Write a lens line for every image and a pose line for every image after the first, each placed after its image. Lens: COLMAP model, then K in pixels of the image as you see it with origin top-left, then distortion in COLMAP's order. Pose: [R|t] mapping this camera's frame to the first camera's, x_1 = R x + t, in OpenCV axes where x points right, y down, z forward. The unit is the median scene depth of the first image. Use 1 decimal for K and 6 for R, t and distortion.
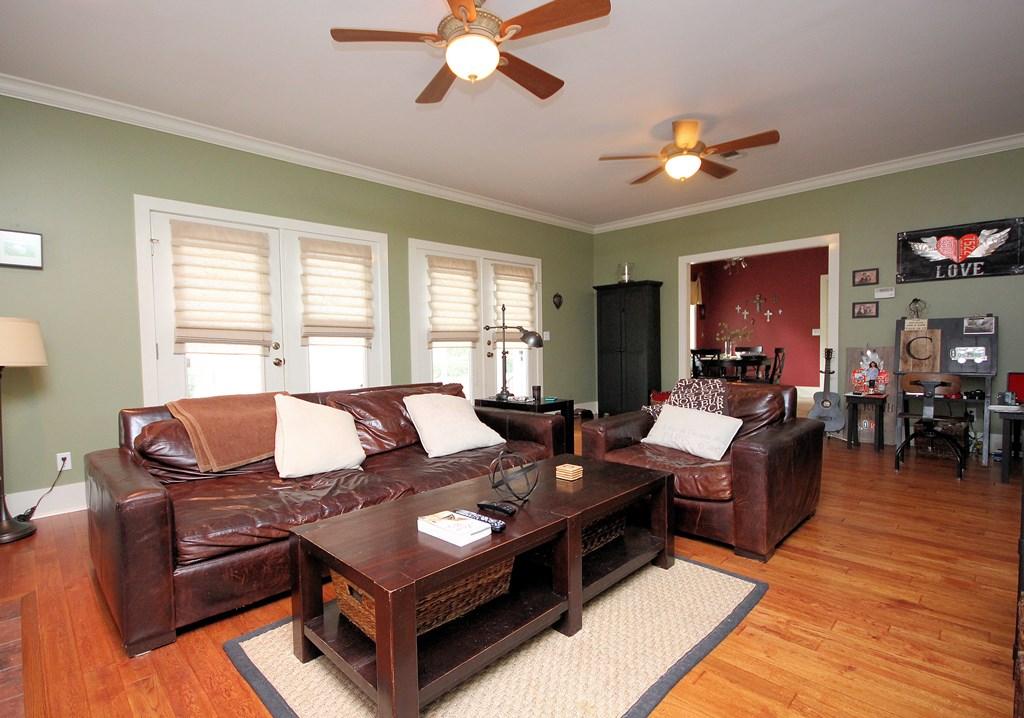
lens RADIAL K [[513.0, 0, 502.1], [0, 513.0, 355.6], [0, 0, 1]] dist [0.023253, 0.000175]
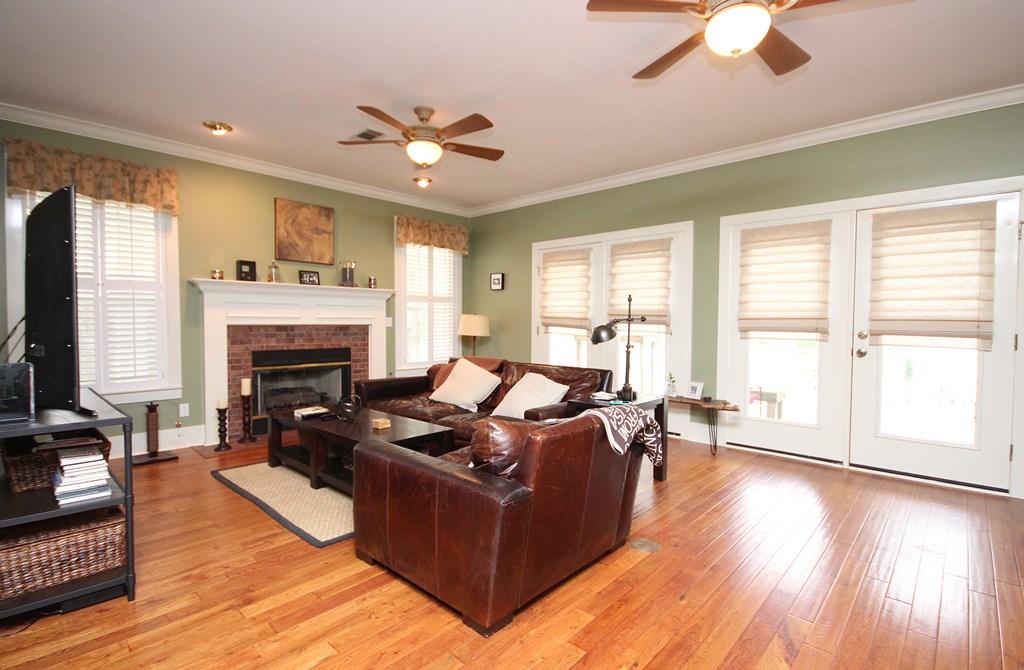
lens RADIAL K [[490.5, 0, 512.6], [0, 490.5, 336.8], [0, 0, 1]] dist [-0.004458, -0.003441]
pose [[0.054280, 0.031466, -0.998030, 0.789219], [-0.051570, 0.998258, 0.028668, -0.025031], [0.997193, 0.049913, 0.055808, 0.673963]]
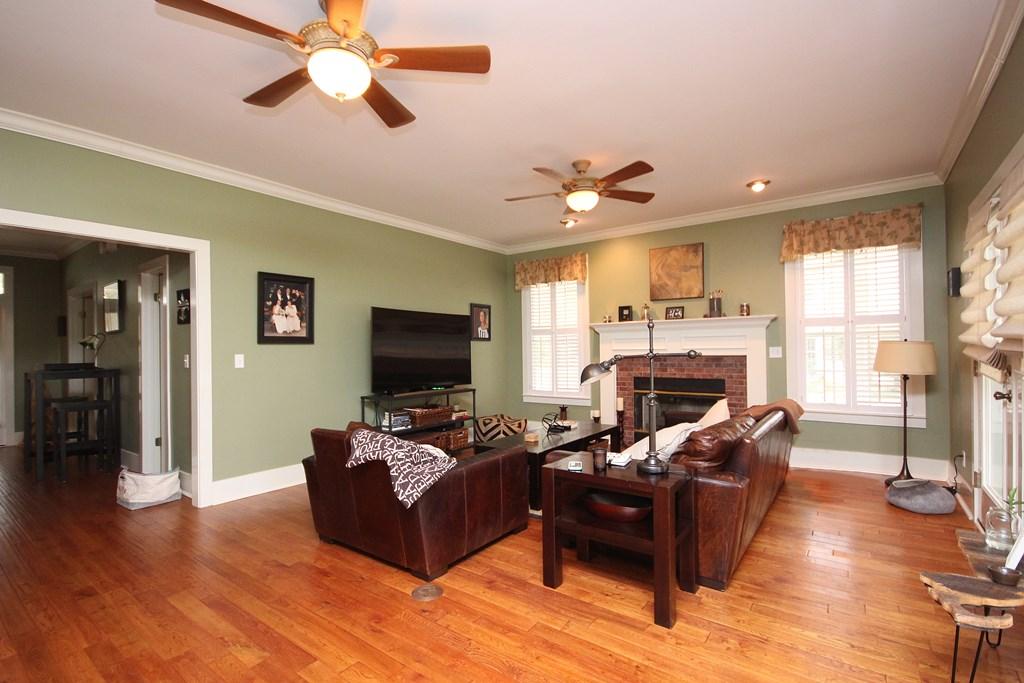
lens RADIAL K [[468.4, 0, 516.1], [0, 468.4, 352.2], [0, 0, 1]] dist [-0.012773, -0.001634]
pose [[-0.987276, 0.000578, -0.159017, 0.221714], [-0.005044, 0.999377, 0.034944, -0.043920], [0.158938, 0.035302, -0.986657, 1.364525]]
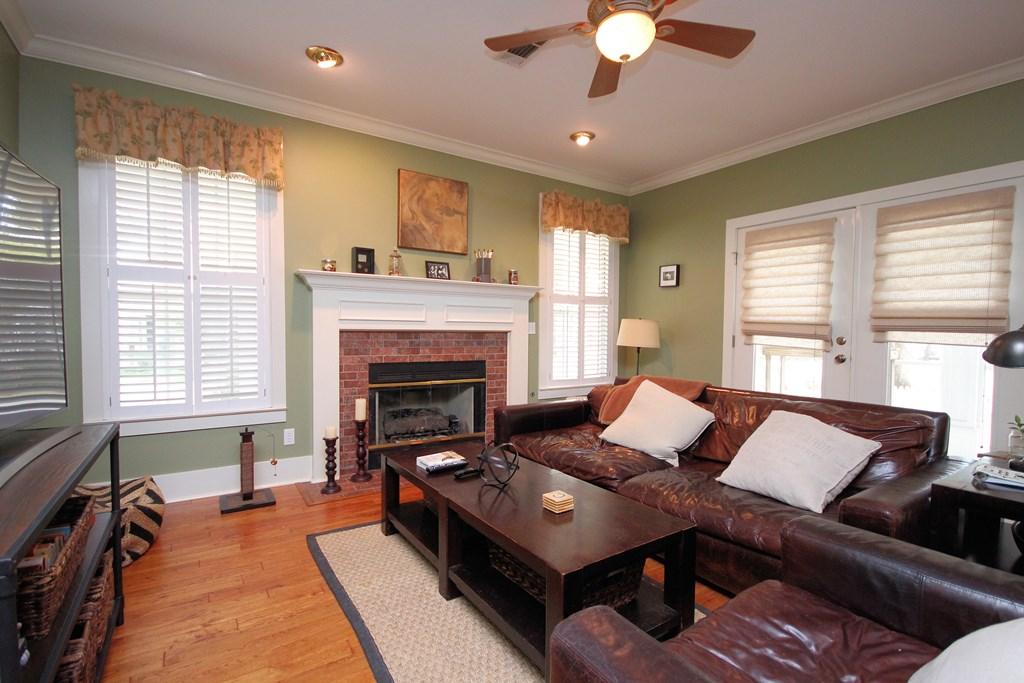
lens RADIAL K [[468.4, 0, 502.2], [0, 468.4, 346.5], [0, 0, 1]] dist [-0.012773, -0.001634]
pose [[-0.192718, 0.030403, -0.980783, 0.443912], [-0.055737, 0.997567, 0.041876, -0.009629], [0.979670, 0.062736, -0.190555, 0.546734]]
